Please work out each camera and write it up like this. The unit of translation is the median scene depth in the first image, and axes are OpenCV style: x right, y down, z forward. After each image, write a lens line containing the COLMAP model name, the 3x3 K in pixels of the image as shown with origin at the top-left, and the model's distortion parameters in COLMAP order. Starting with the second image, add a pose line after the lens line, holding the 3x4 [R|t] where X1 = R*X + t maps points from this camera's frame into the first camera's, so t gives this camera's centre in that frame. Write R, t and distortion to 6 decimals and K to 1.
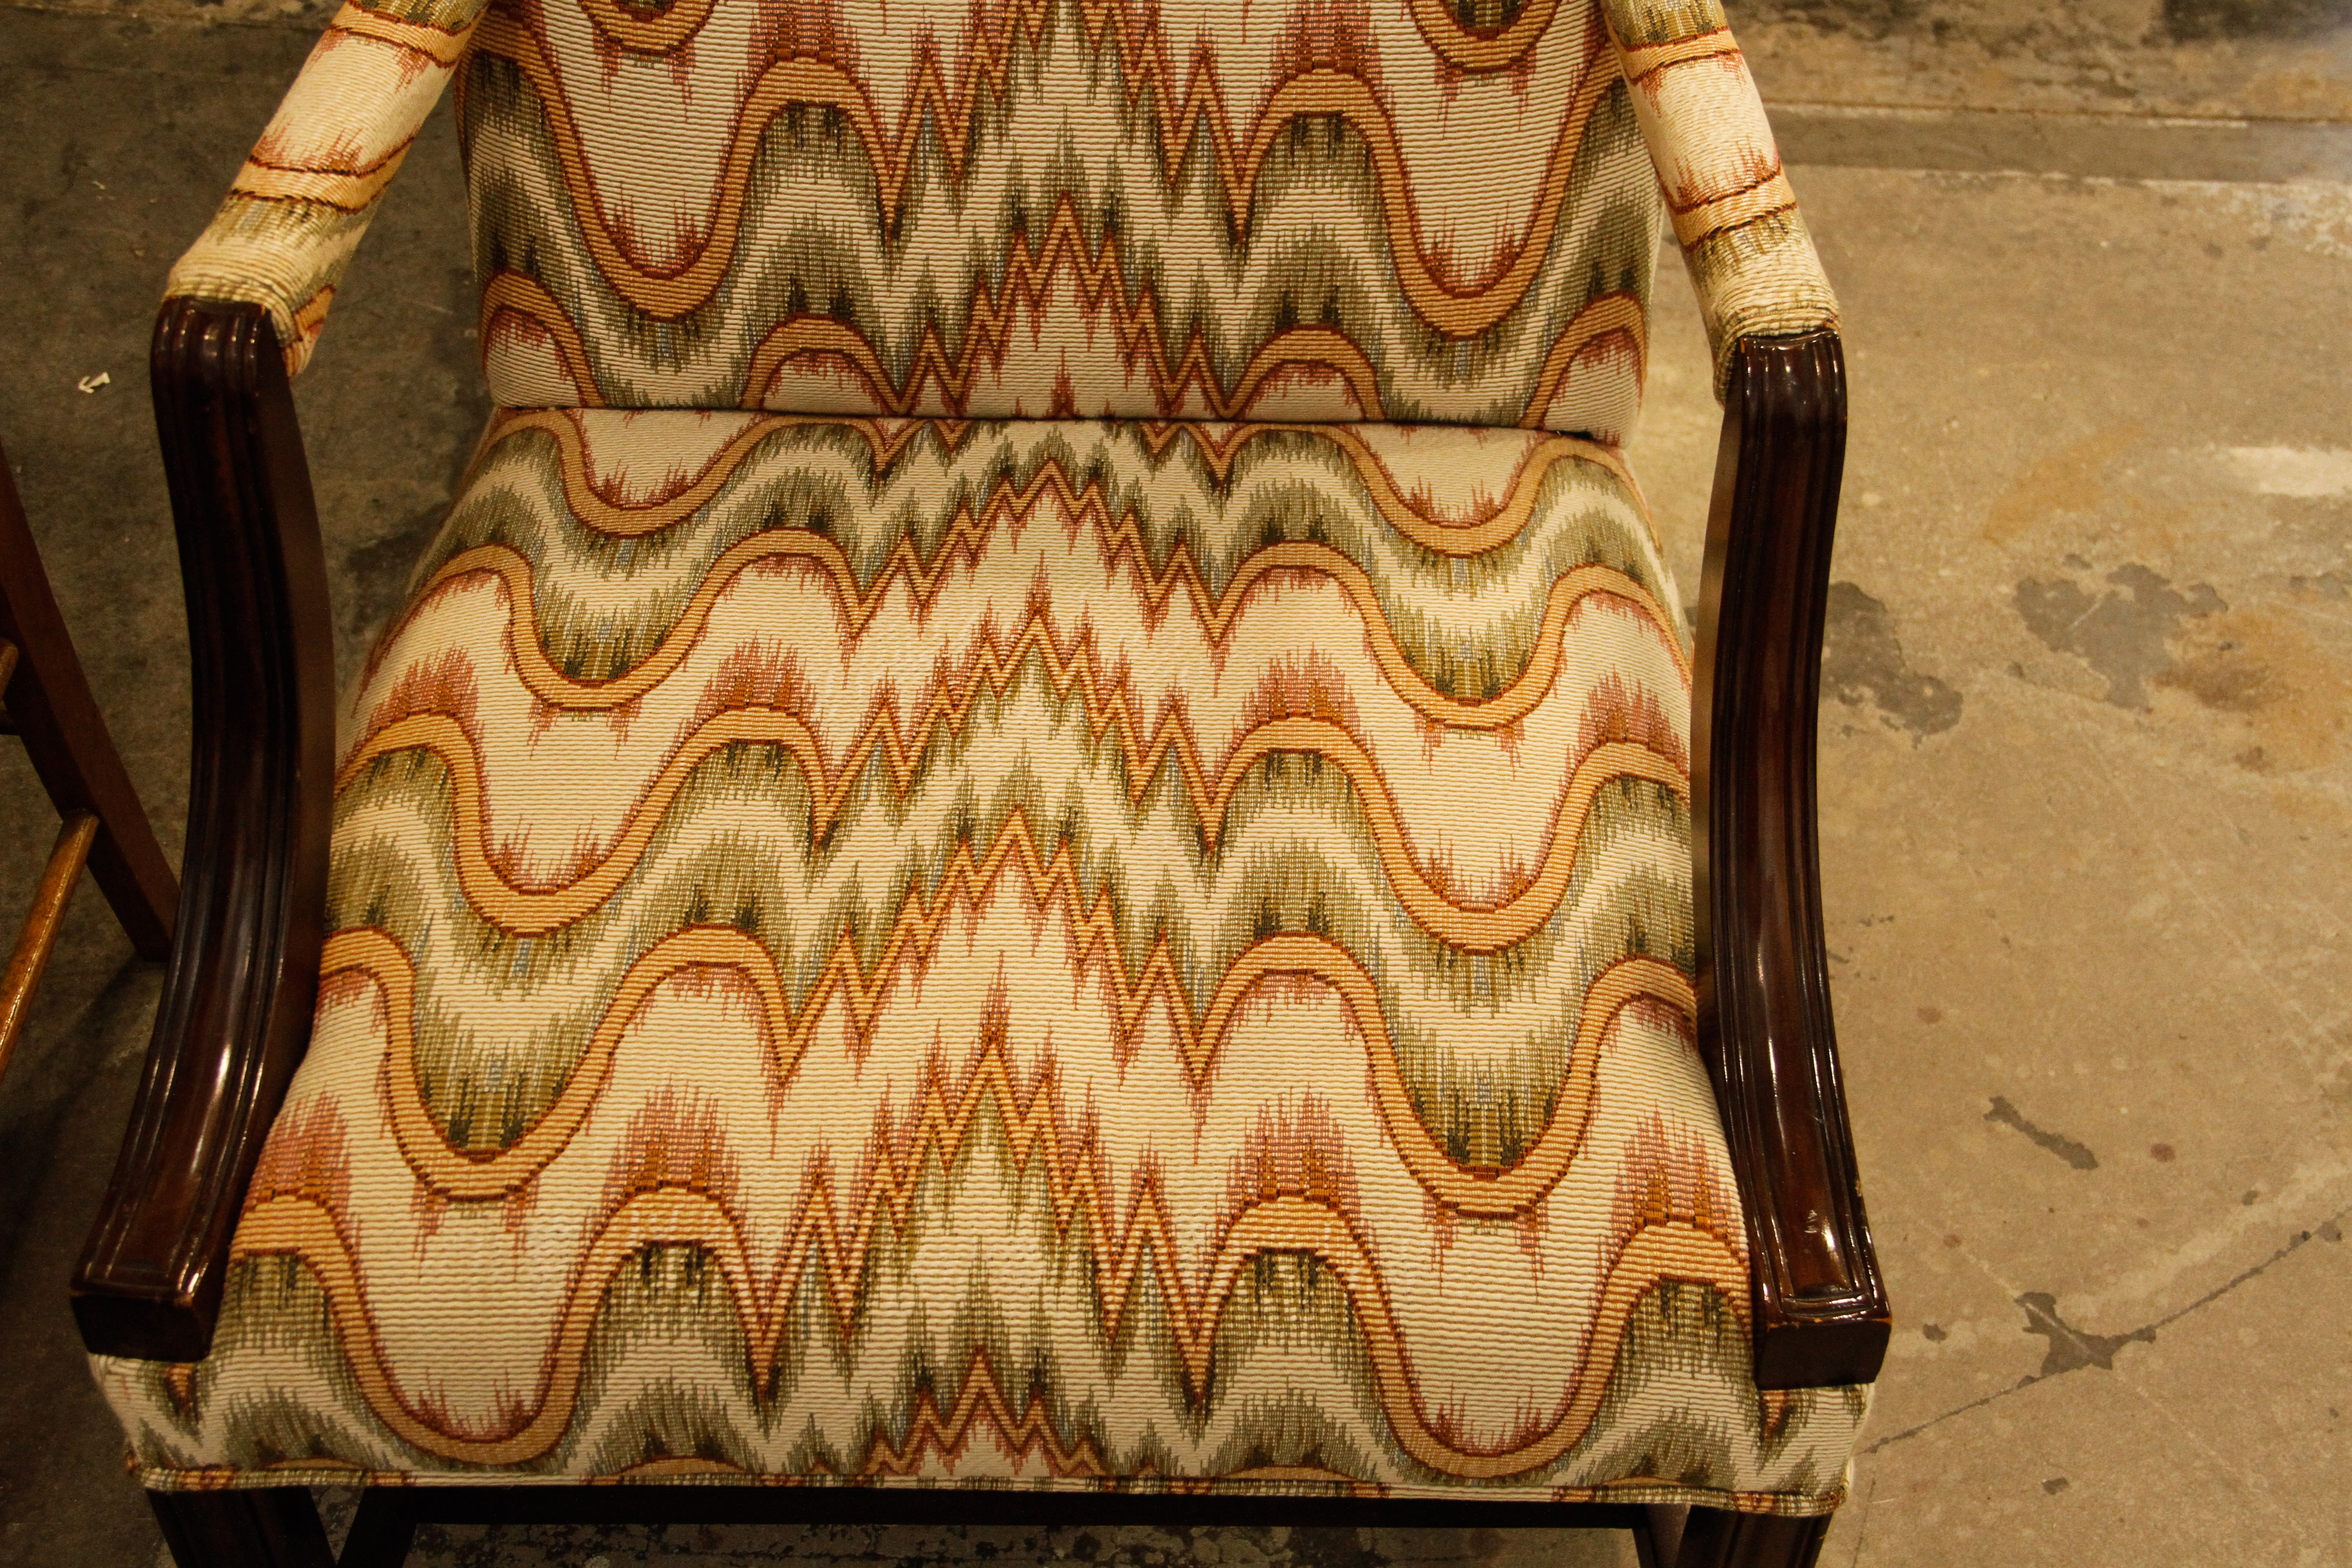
lens RADIAL K [[3095.9, 0, 1212.1], [0, 3095.9, 790.0], [0, 0, 1]] dist [0.007602, 0.404589]
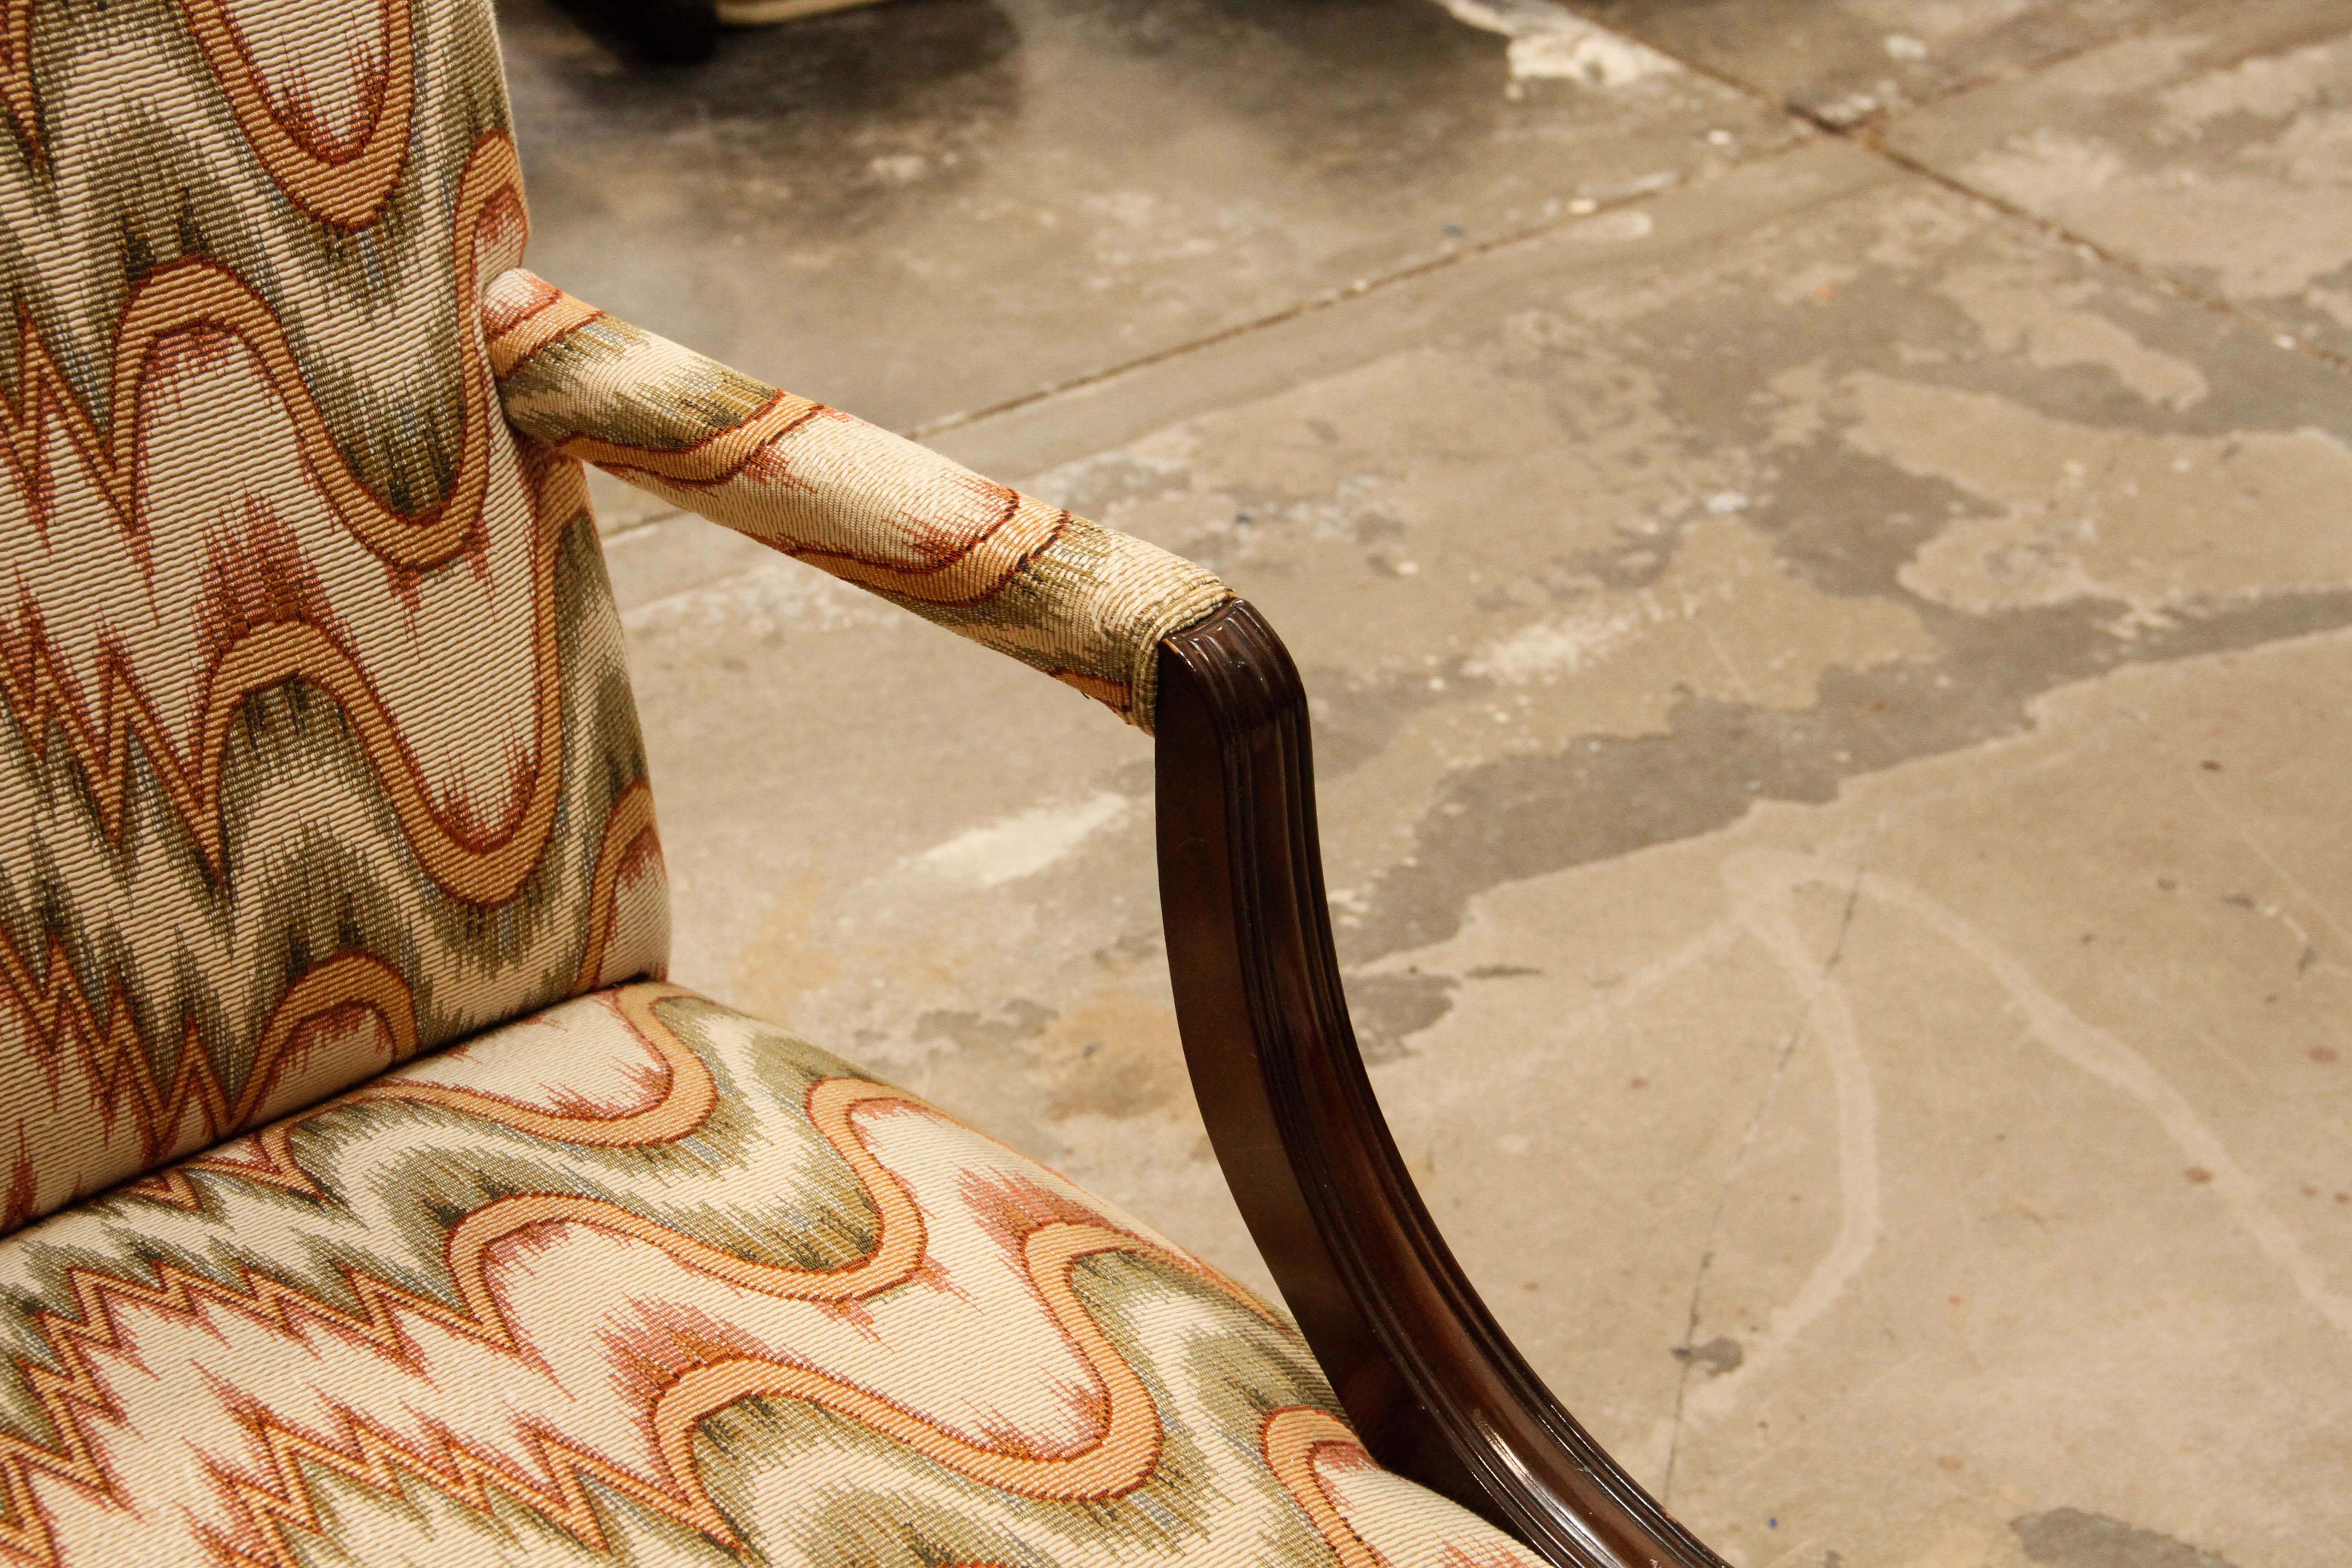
lens RADIAL K [[4623.2, 0, 1176.0], [0, 4623.2, 784.0], [0, 0, 1]] dist [0.317811, 0.047078]
pose [[0.763631, -0.345952, 0.545147, -0.424366], [0.455906, 0.886789, -0.075866, -0.009874], [-0.457184, 0.306469, 0.834901, -0.041830]]
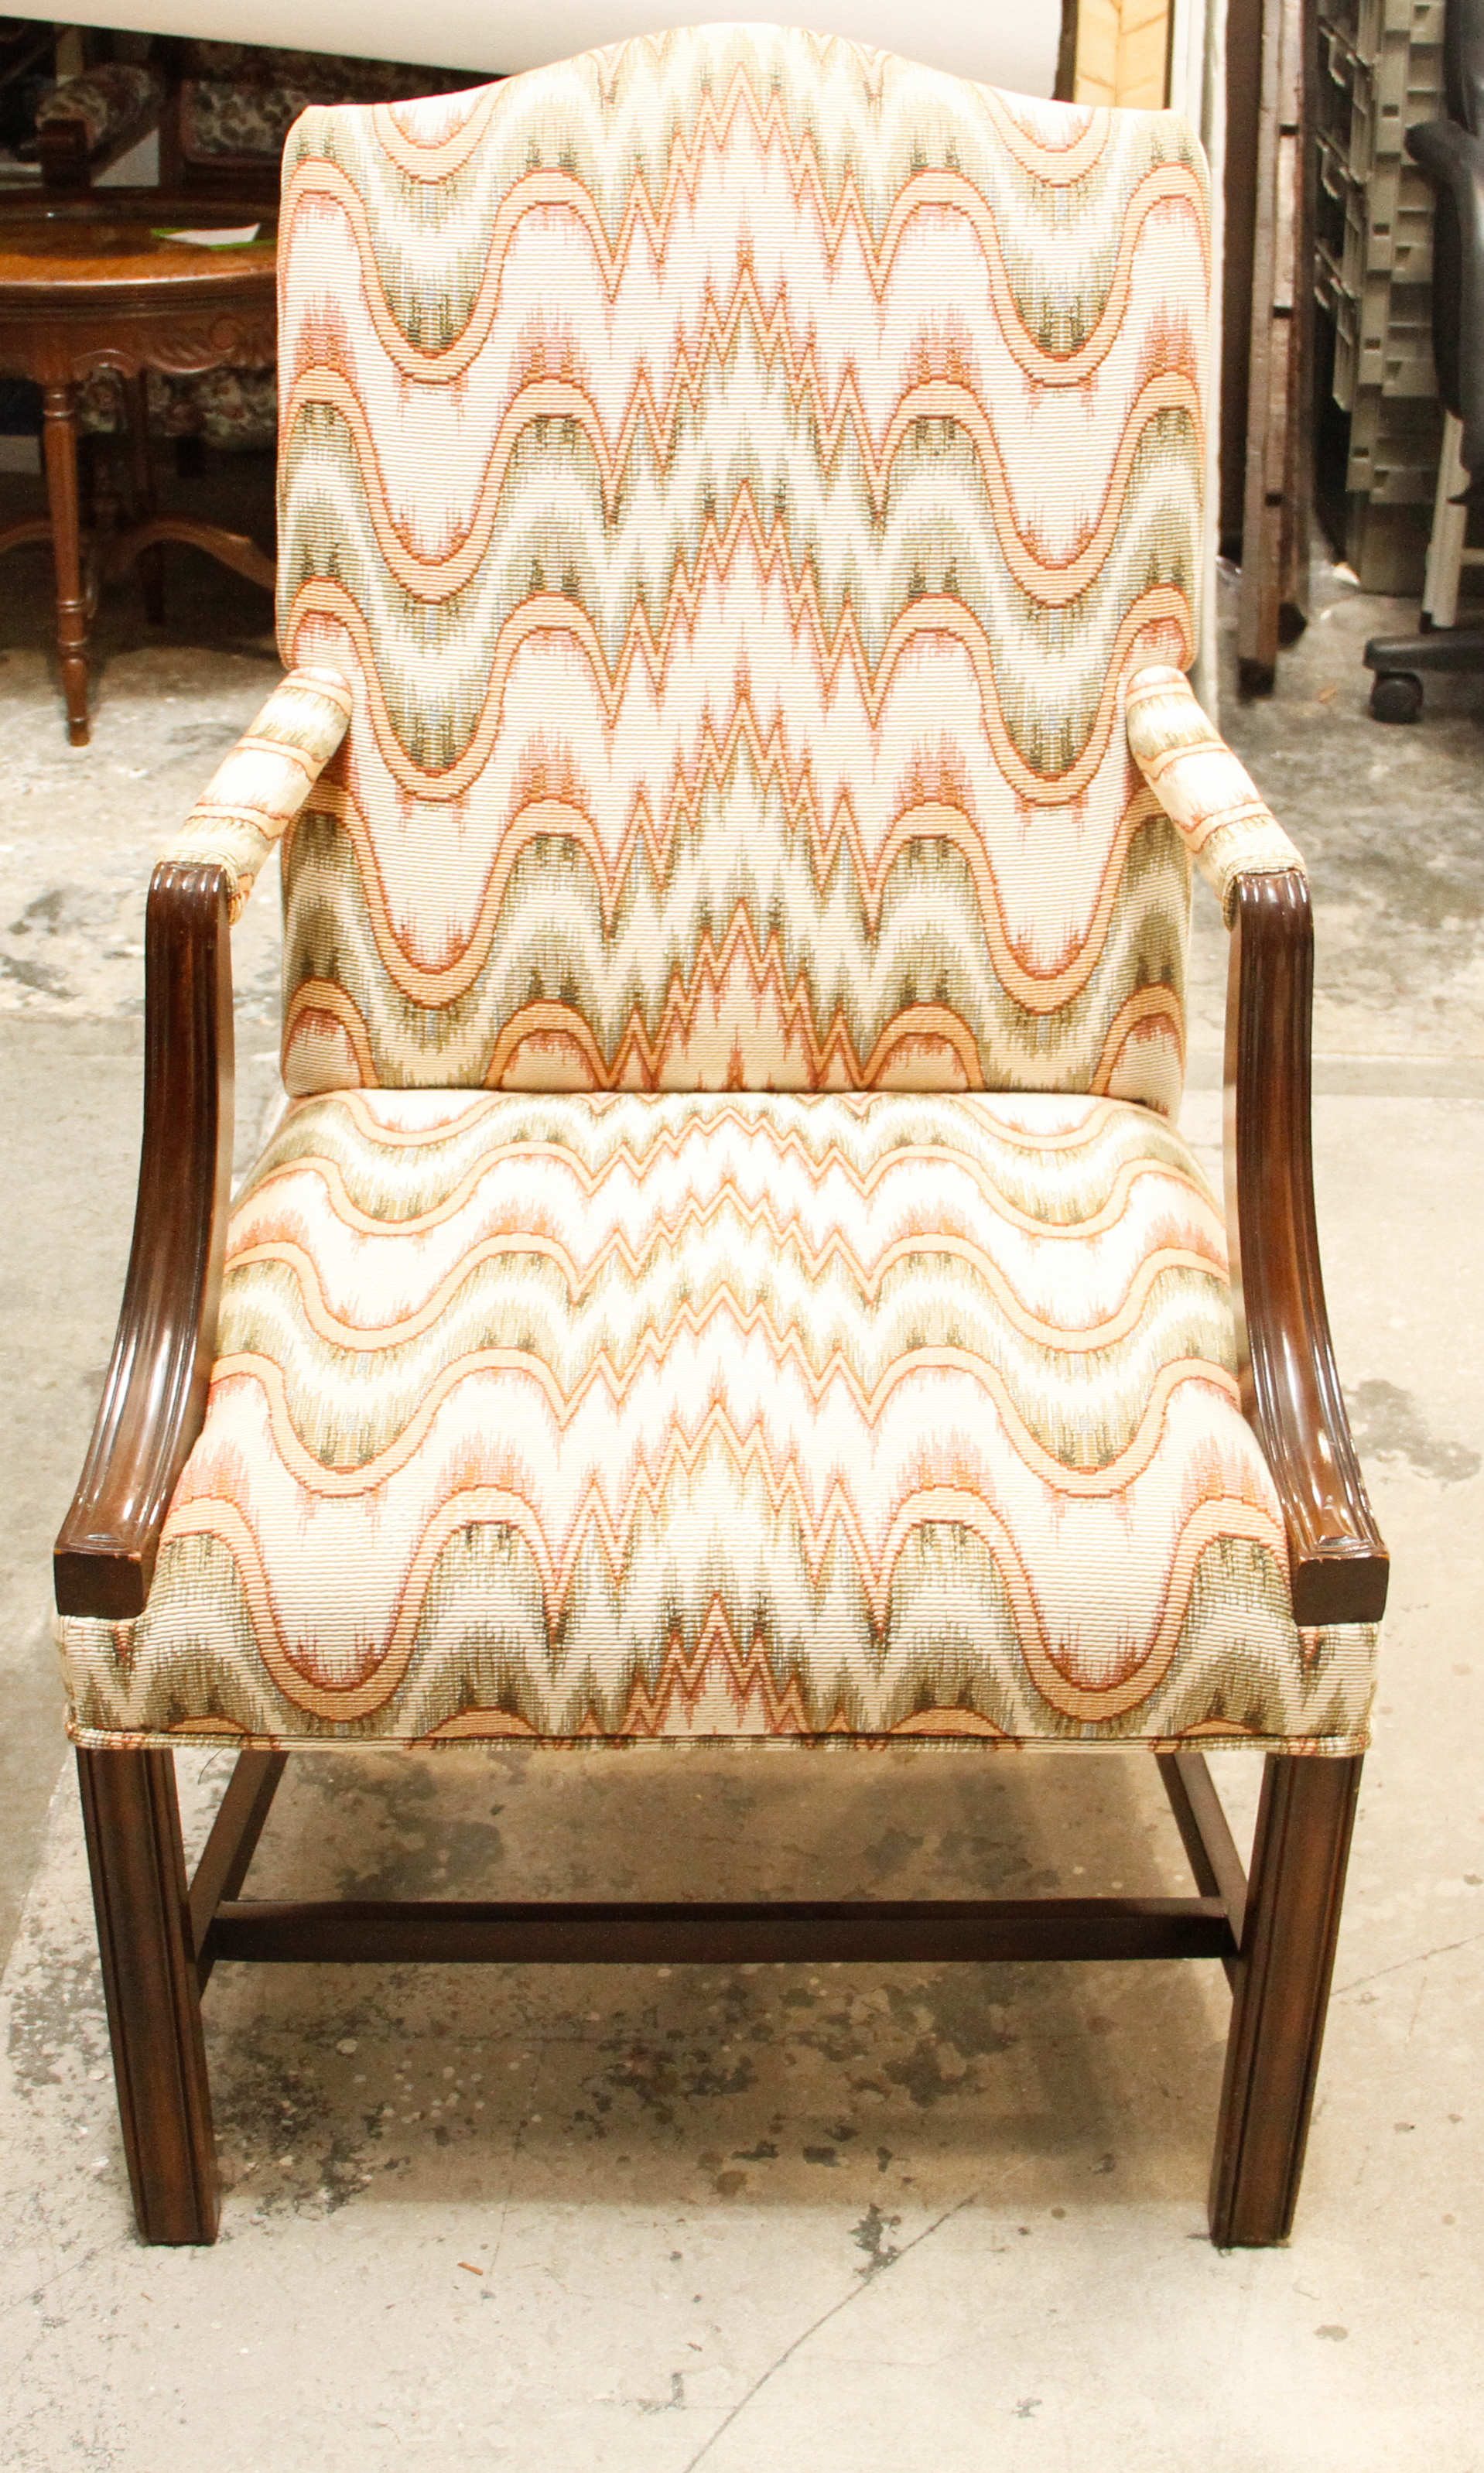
lens RADIAL K [[3538.7, 0, 742.5], [0, 3538.7, 1117.6], [0, 0, 1]] dist [-0.139284, 0.087246]
pose [[0.999898, -0.013913, 0.003246, -0.053498], [0.014231, 0.949886, -0.312271, 0.375220], [0.001261, 0.312286, 0.949987, -0.419771]]
